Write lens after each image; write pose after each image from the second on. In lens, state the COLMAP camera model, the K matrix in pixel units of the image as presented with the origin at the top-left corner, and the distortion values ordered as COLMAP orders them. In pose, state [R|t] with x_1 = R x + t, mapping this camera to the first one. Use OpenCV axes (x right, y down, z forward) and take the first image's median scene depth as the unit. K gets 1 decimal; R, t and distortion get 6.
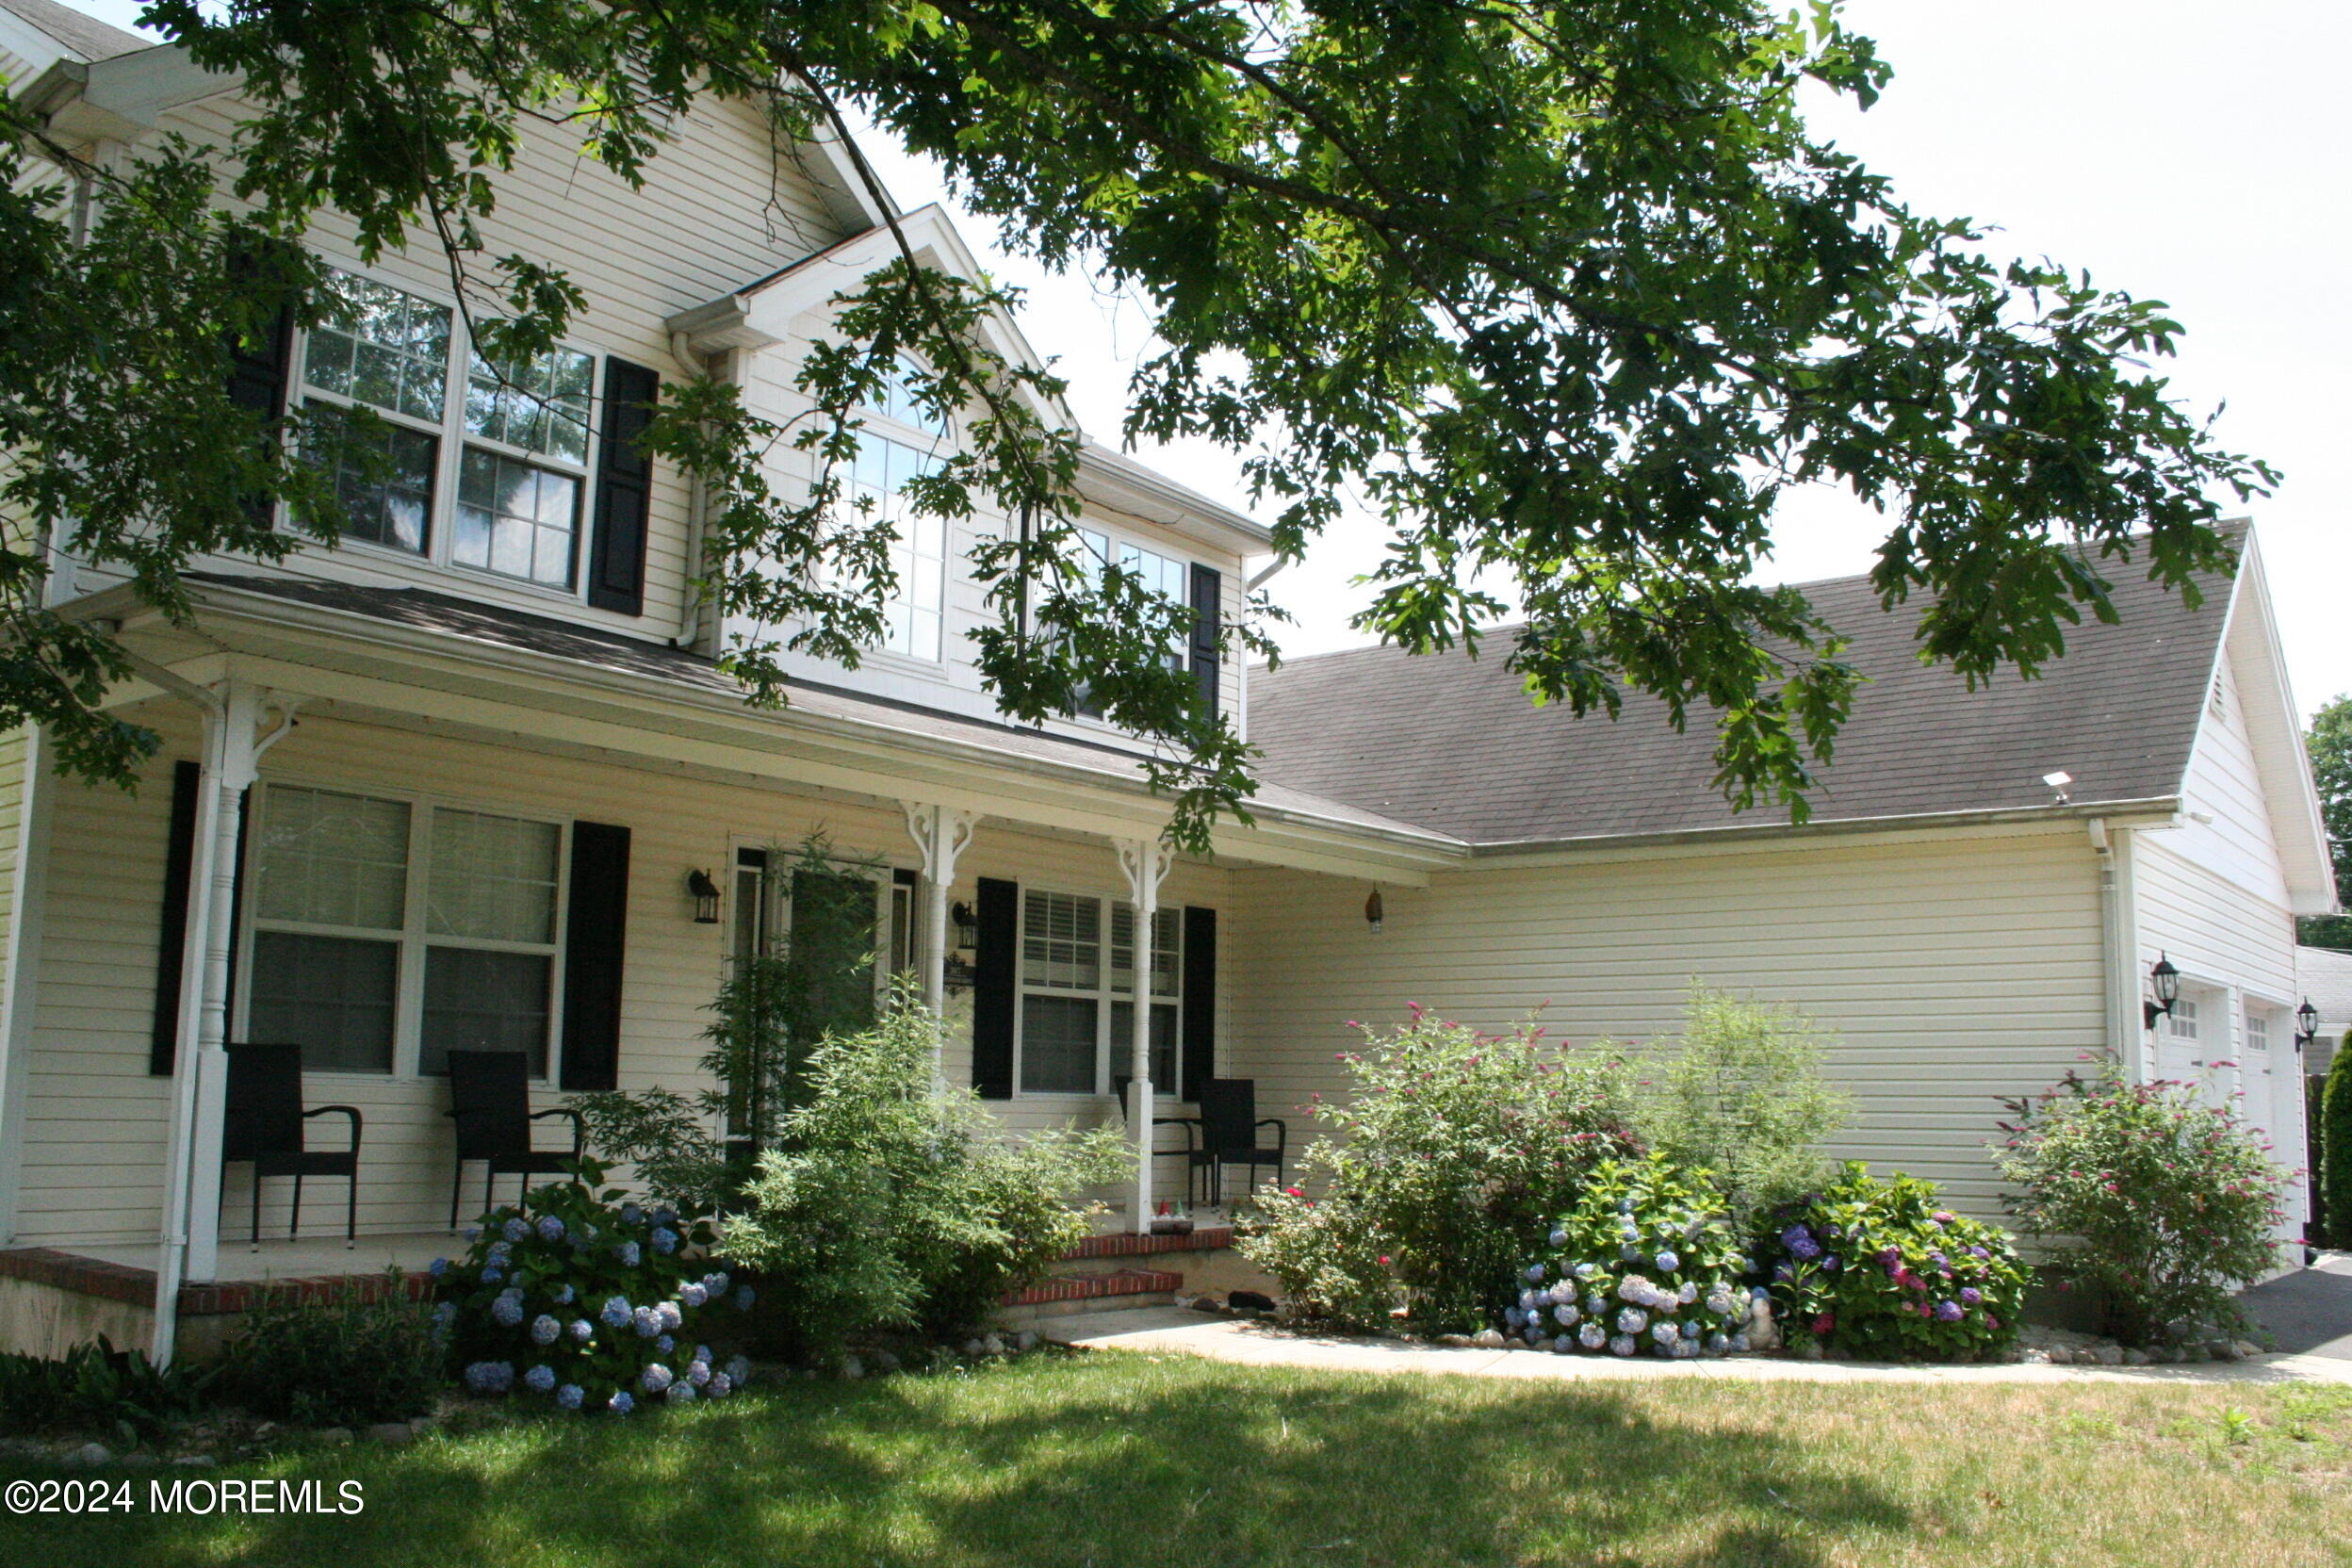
lens RADIAL K [[1961.5, 0, 1175.3], [0, 1961.5, 788.3], [0, 0, 1]] dist [-0.131272, 0.085060]
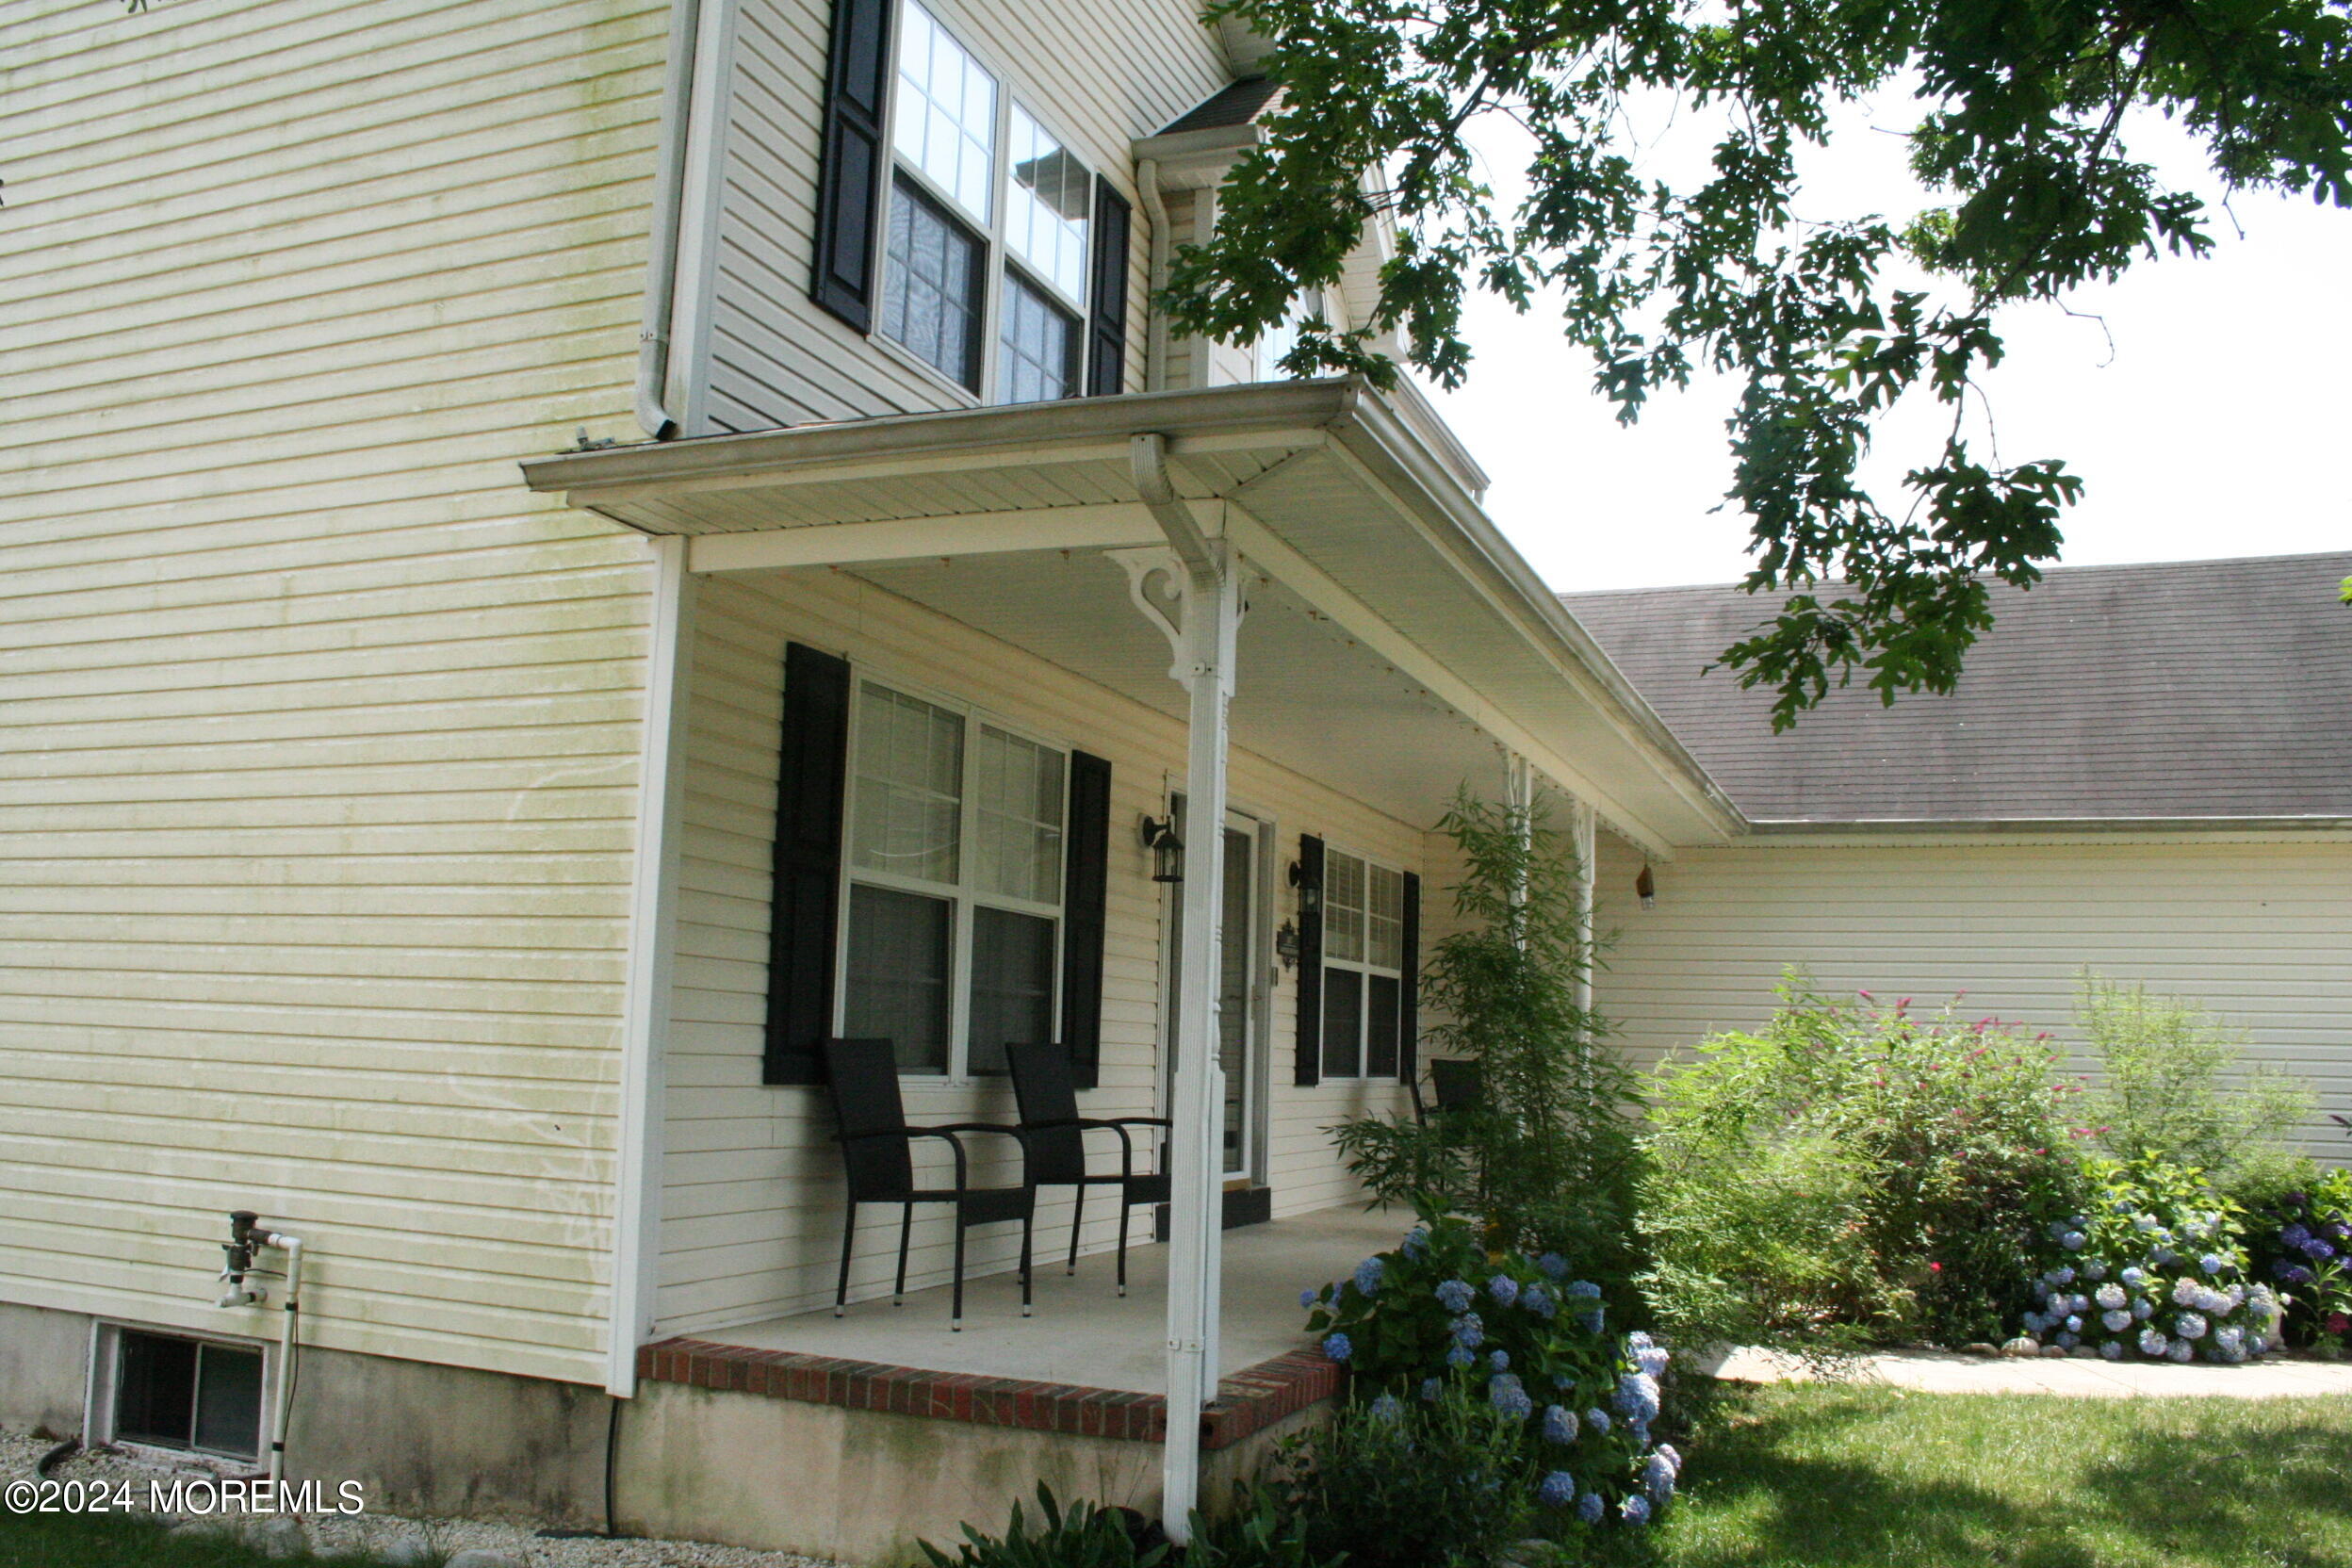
lens RADIAL K [[1961.5, 0, 1175.4], [0, 1961.5, 776.5], [0, 0, 1]] dist [-0.131272, 0.085060]
pose [[0.957354, 0.053253, 0.283966, -0.533361], [-0.059168, 0.998172, 0.012284, 0.016503], [-0.282793, -0.028562, 0.958756, 0.231741]]
